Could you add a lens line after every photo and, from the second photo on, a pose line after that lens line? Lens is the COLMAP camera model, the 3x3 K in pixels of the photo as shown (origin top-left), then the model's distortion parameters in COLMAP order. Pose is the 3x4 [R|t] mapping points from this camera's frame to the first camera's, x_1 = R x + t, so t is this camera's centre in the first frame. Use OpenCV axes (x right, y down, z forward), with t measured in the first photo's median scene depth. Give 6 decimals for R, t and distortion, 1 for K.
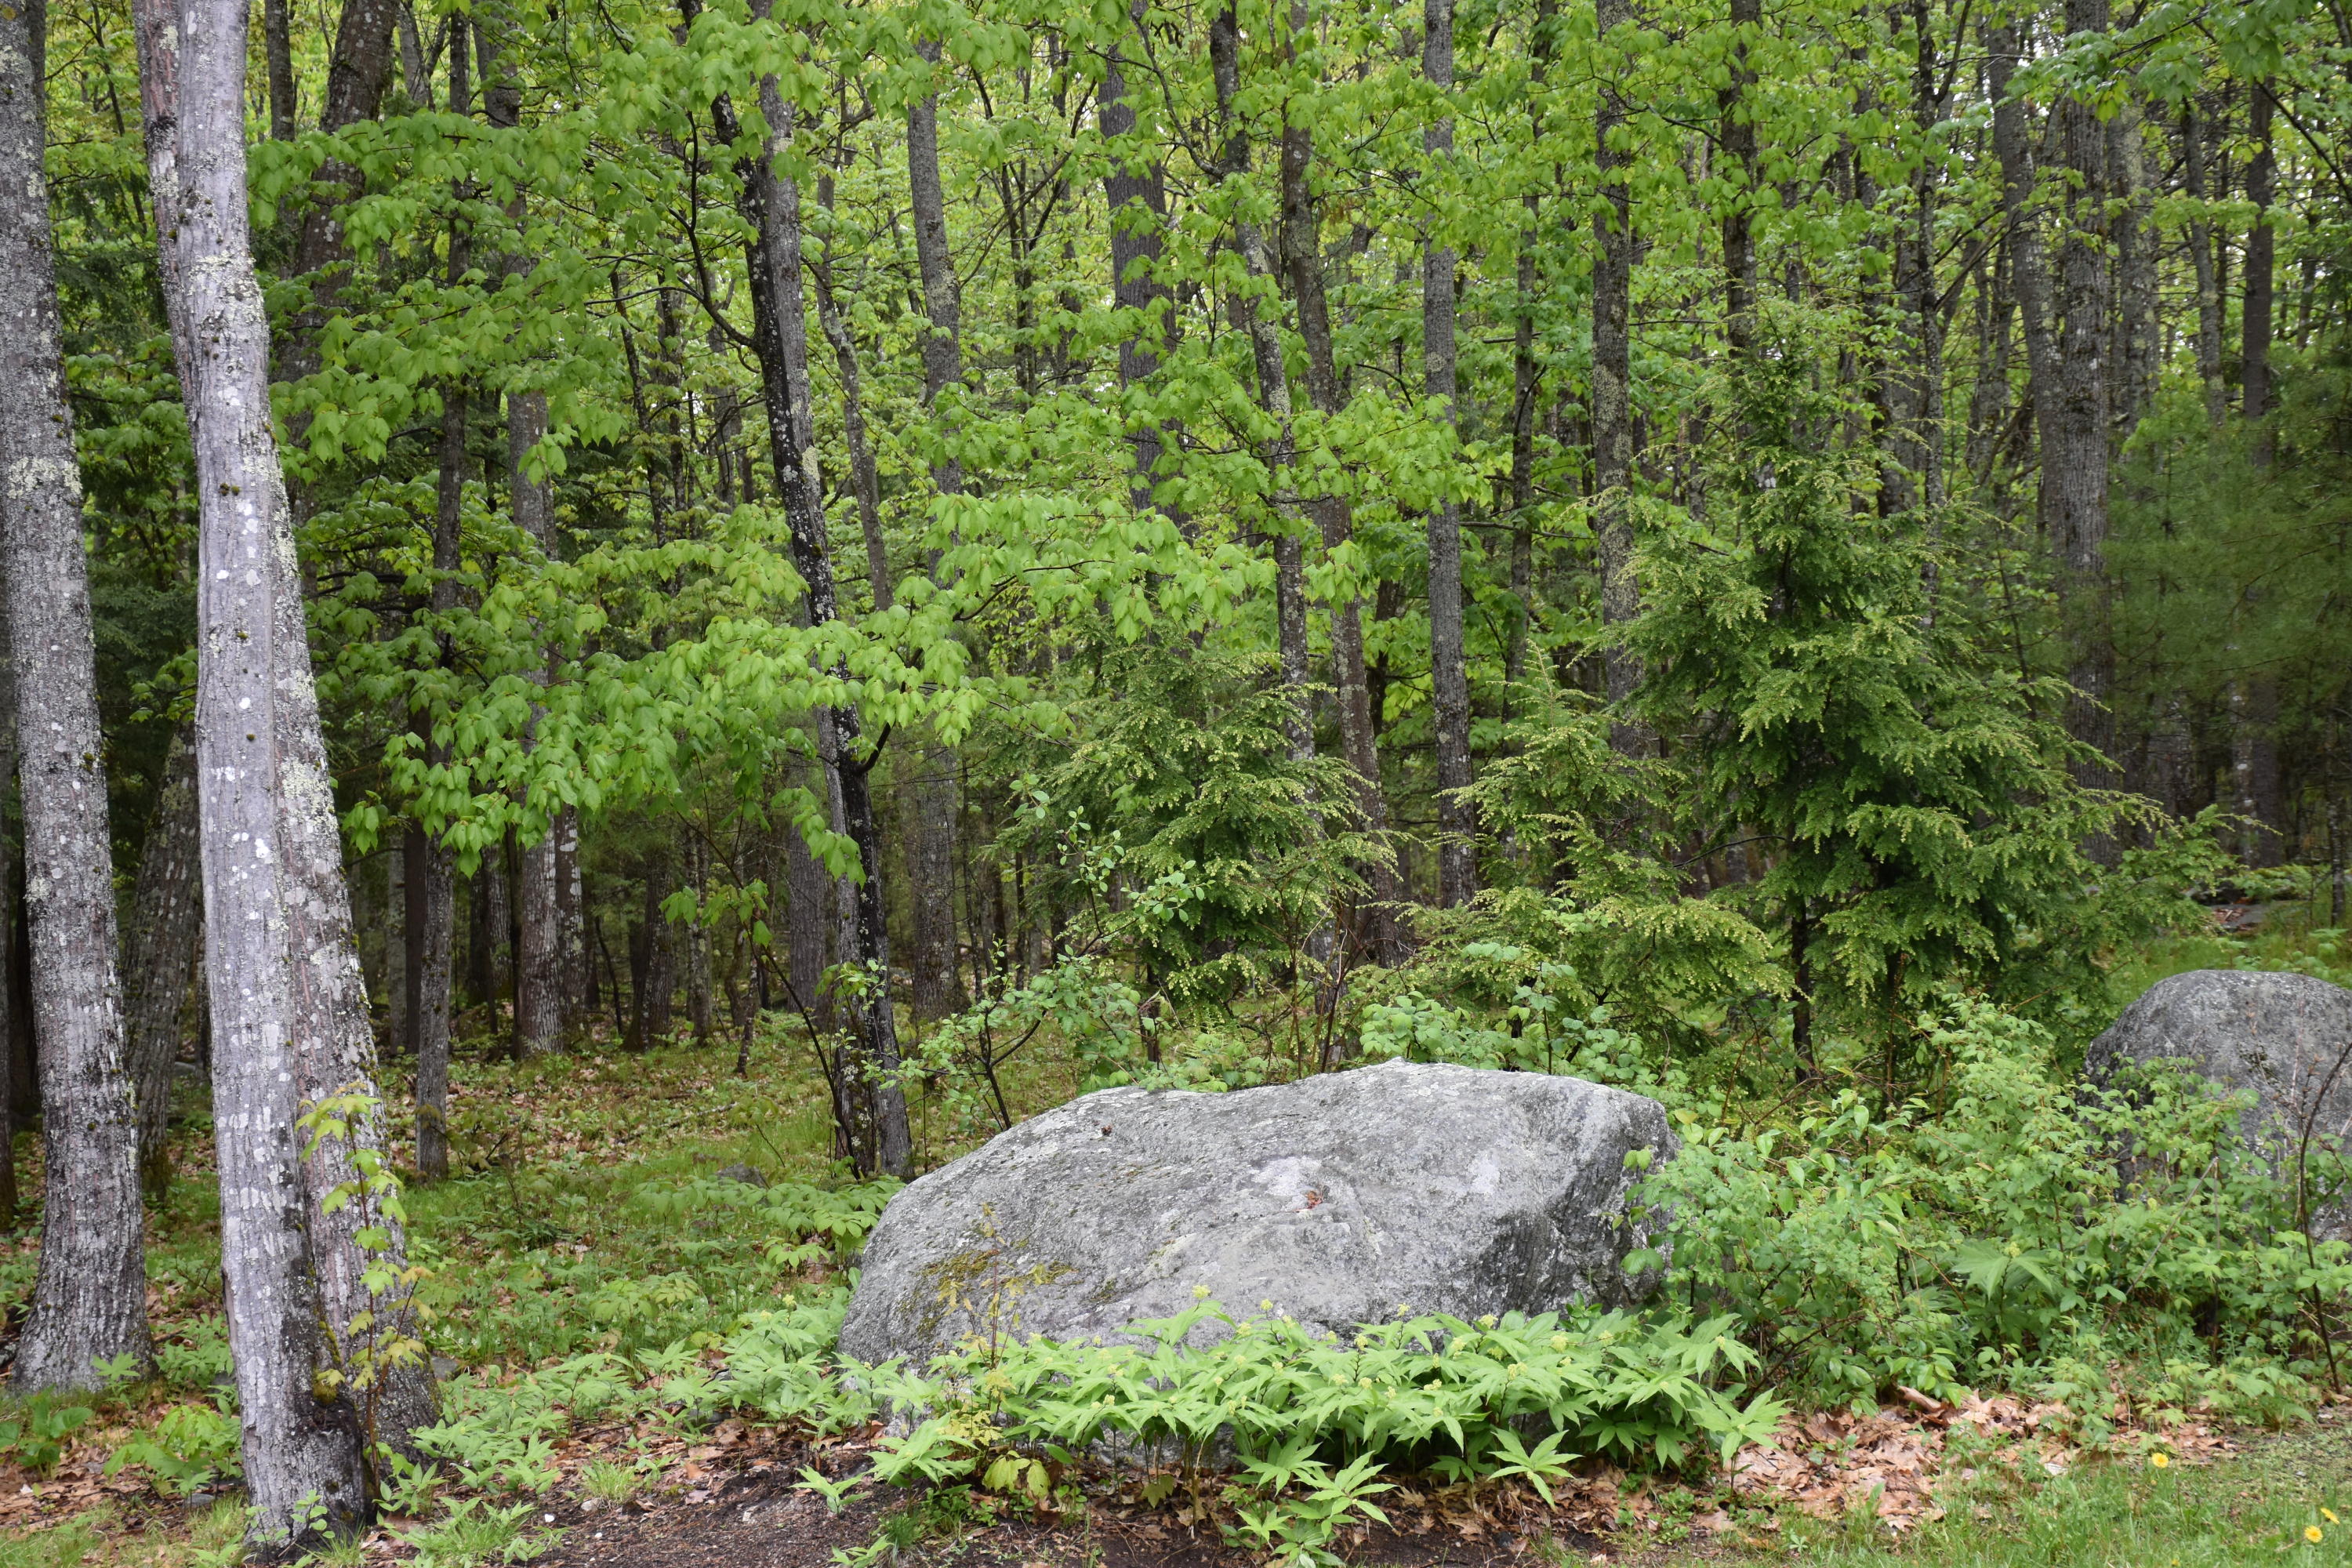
lens RADIAL K [[4707.3, 0, 1178.6], [0, 4707.3, 787.3], [0, 0, 1]] dist [0.414265, 0.000000]
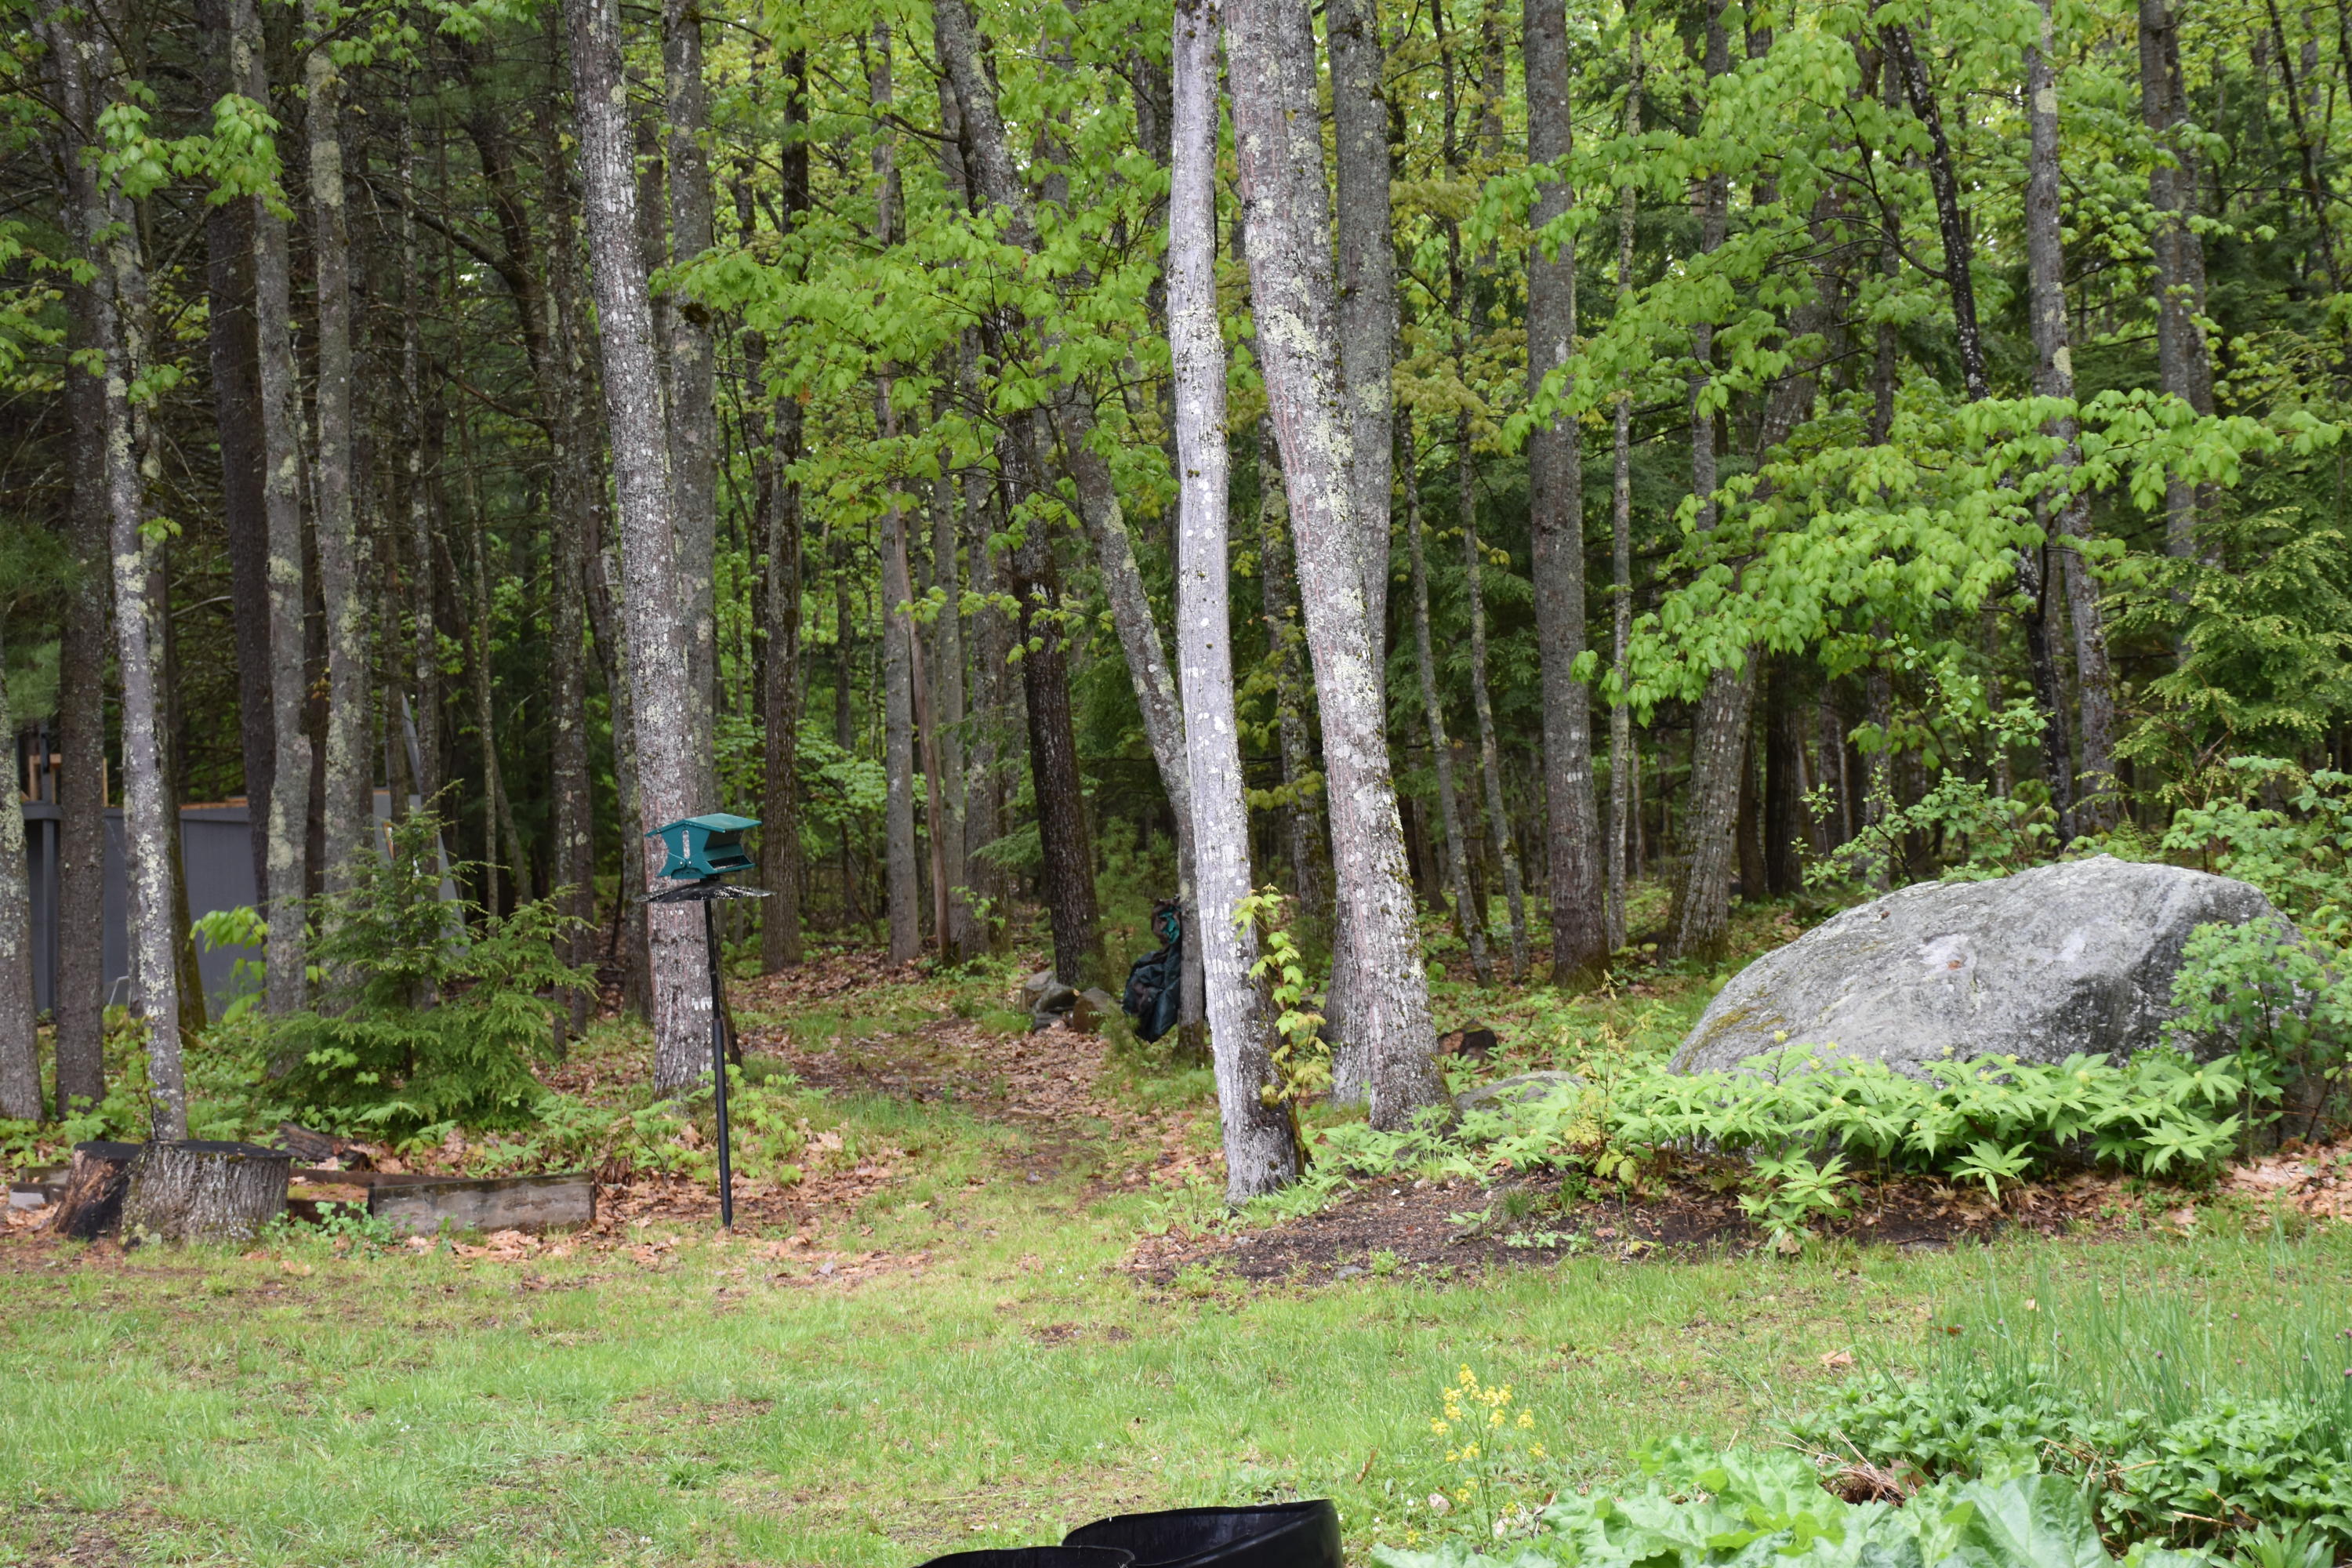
lens RADIAL K [[4352.9, 0, 1174.8], [0, 4352.9, 779.7], [0, 0, 1]] dist [0.329524, 0.000000]
pose [[0.860899, -0.030450, -0.507864, 0.457368], [0.049994, 0.998439, 0.024884, -0.003368], [0.506313, -0.046813, 0.861078, -0.129089]]
